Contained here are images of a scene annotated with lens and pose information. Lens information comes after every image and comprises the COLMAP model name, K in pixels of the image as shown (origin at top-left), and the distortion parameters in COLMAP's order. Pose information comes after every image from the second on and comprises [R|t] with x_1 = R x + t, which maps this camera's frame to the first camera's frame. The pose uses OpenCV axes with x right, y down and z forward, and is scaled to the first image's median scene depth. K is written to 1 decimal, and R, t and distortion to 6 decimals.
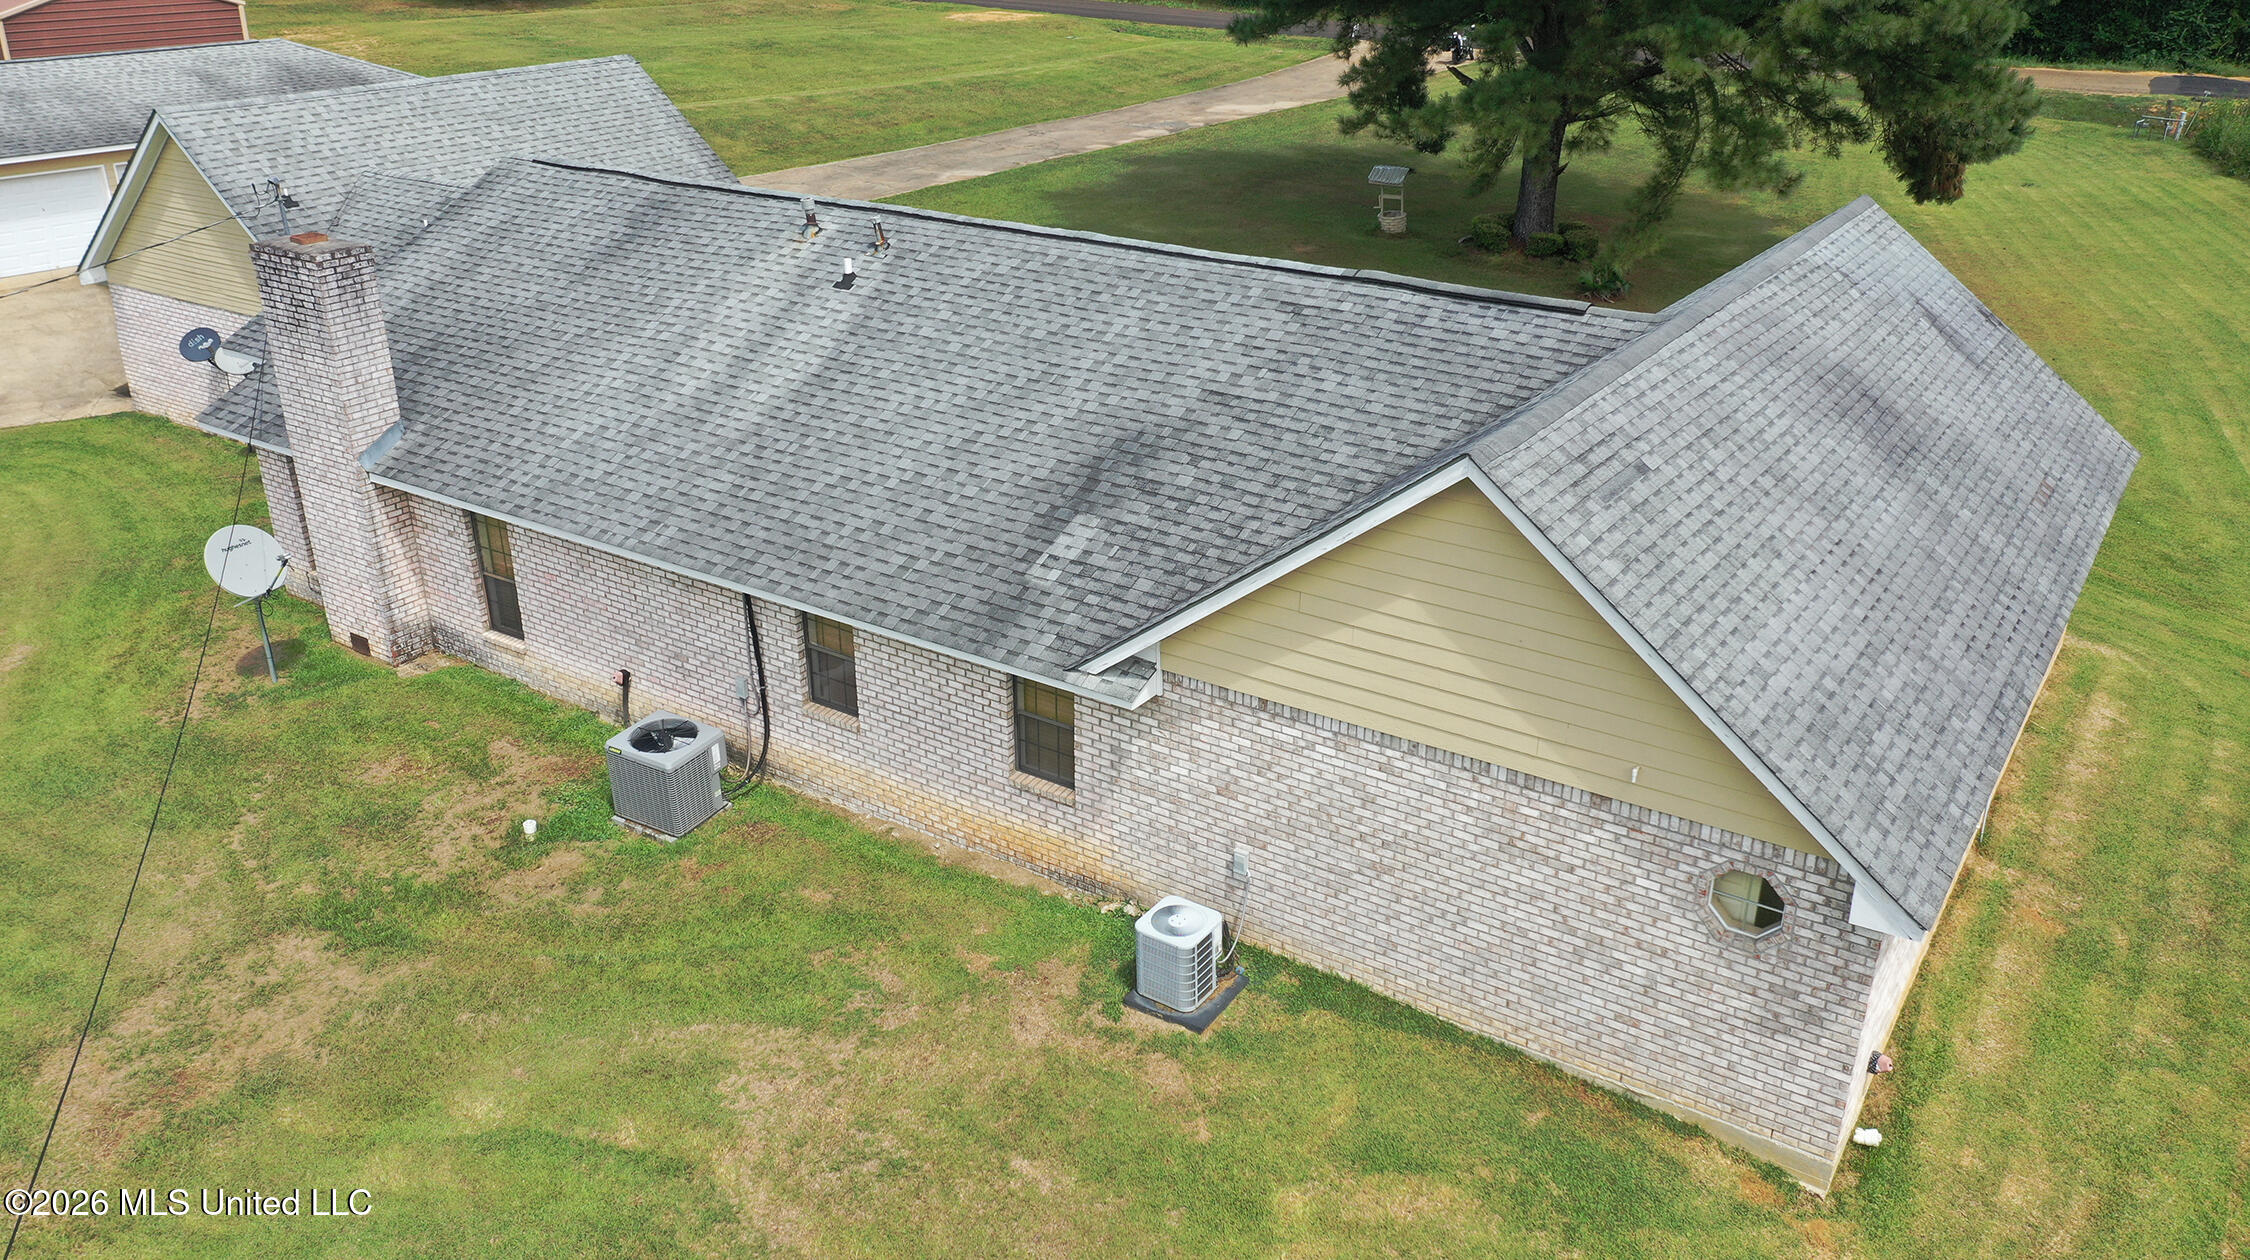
lens RADIAL K [[1760.6, 0, 1121.6], [0, 1760.6, 626.8], [0, 0, 1]] dist [0.001722, -0.000486]
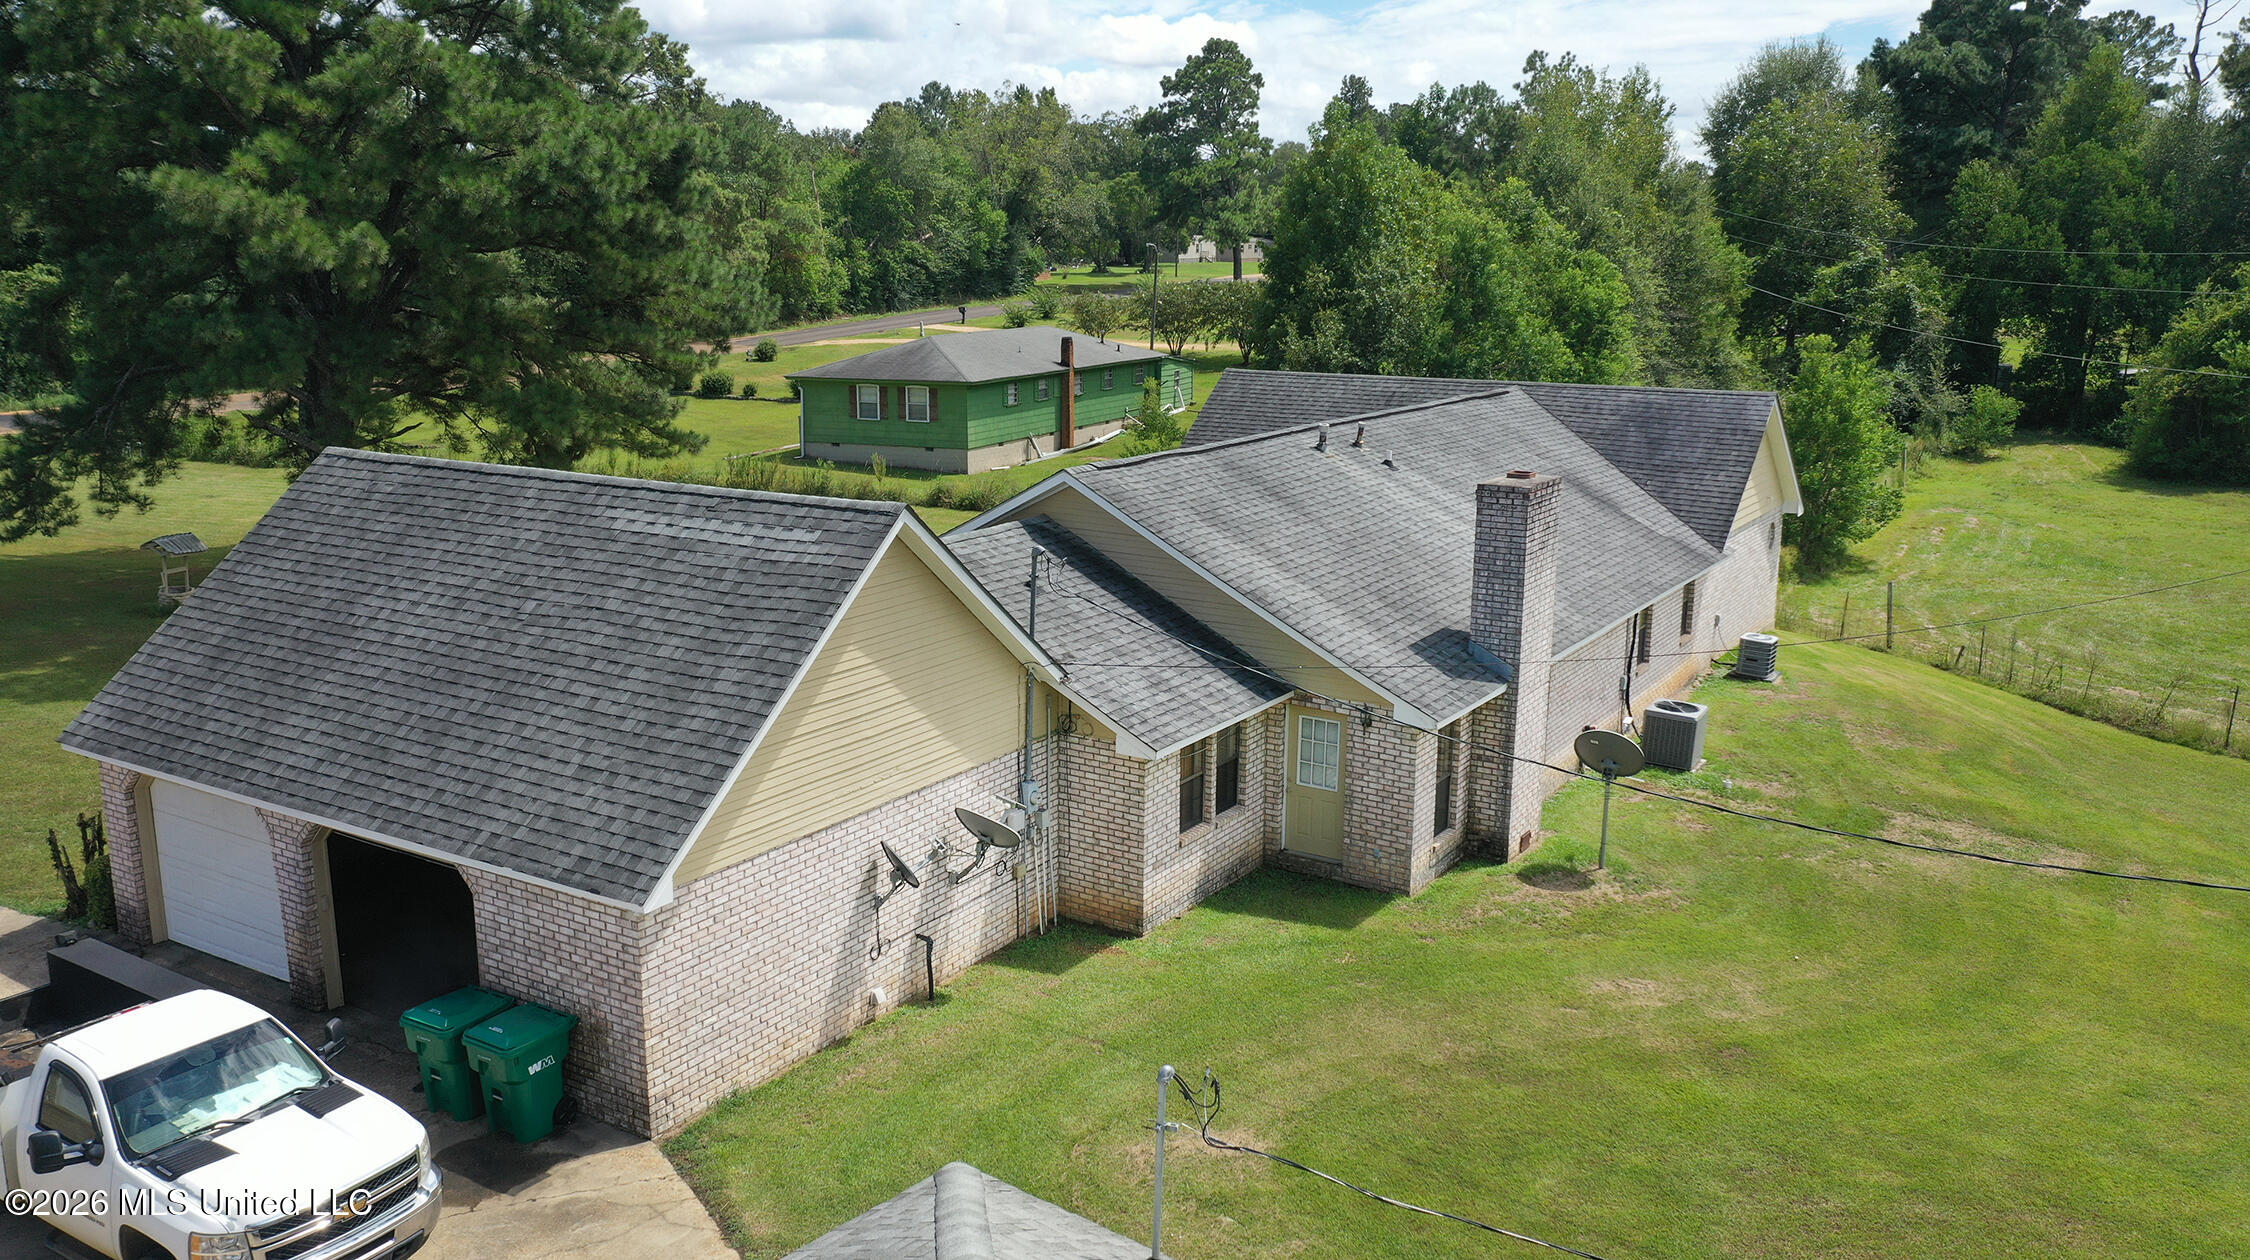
lens RADIAL K [[1760.6, 0, 1120.5], [0, 1760.6, 630.1], [0, 0, 1]] dist [0.001722, -0.000486]
pose [[-0.036998, -0.214123, 0.976106, -1.938248], [0.402177, 0.890989, 0.210695, -0.583330], [-0.914814, 0.400362, 0.053151, 1.488355]]
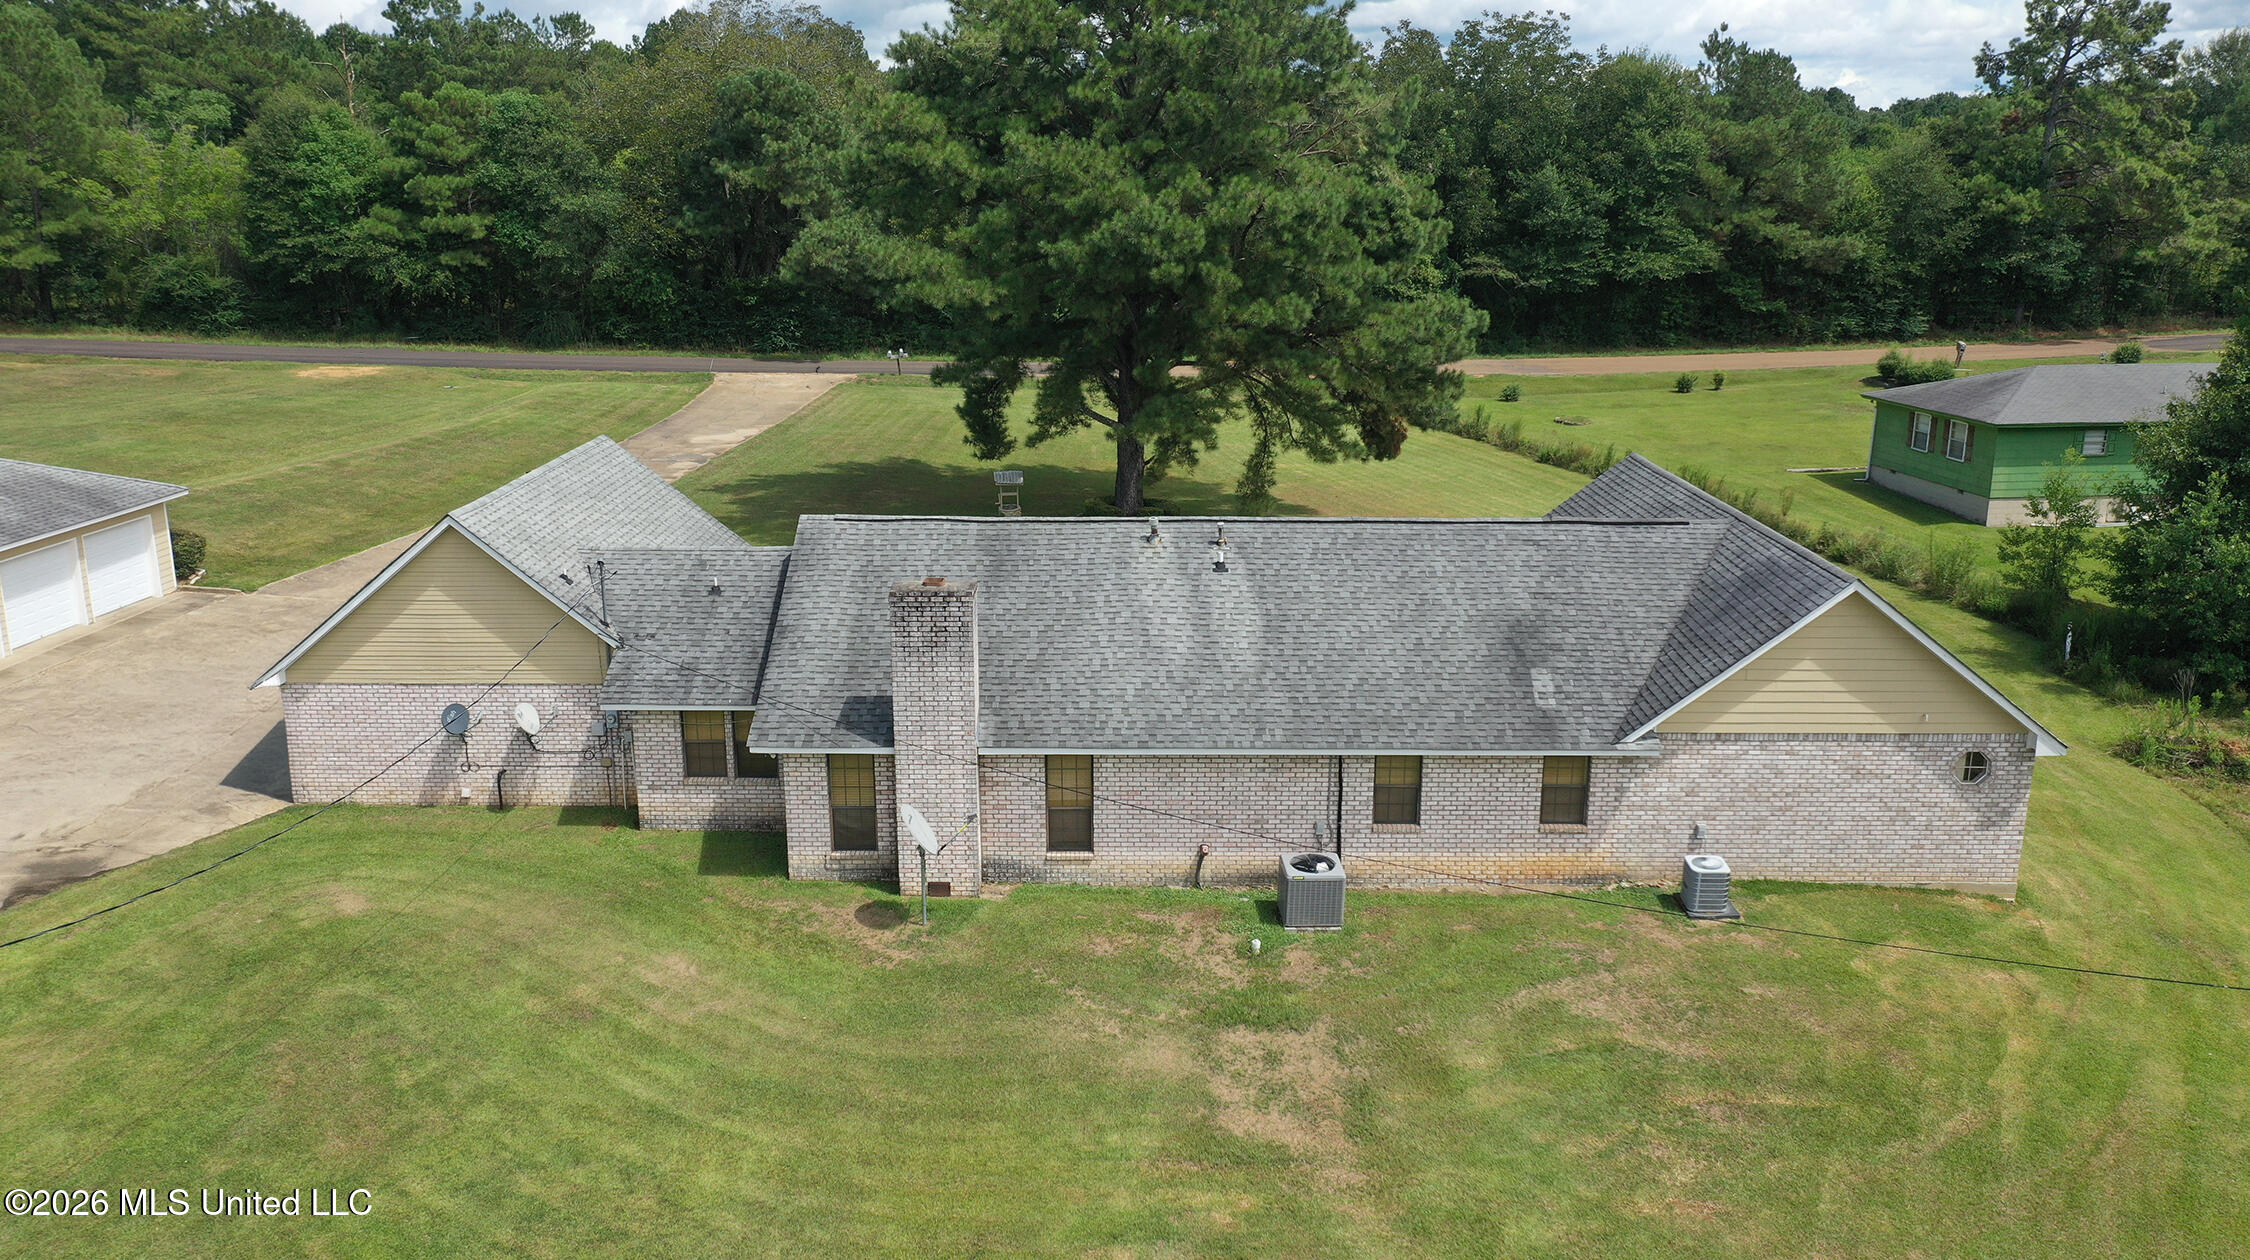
lens RADIAL K [[1760.6, 0, 1130.3], [0, 1760.6, 628.7], [0, 0, 1]] dist [0.001722, -0.000486]
pose [[0.830789, -0.141389, 0.538329, -1.297216], [0.225688, 0.969691, -0.093614, -0.030071], [-0.508777, 0.199268, 0.837519, -0.247817]]
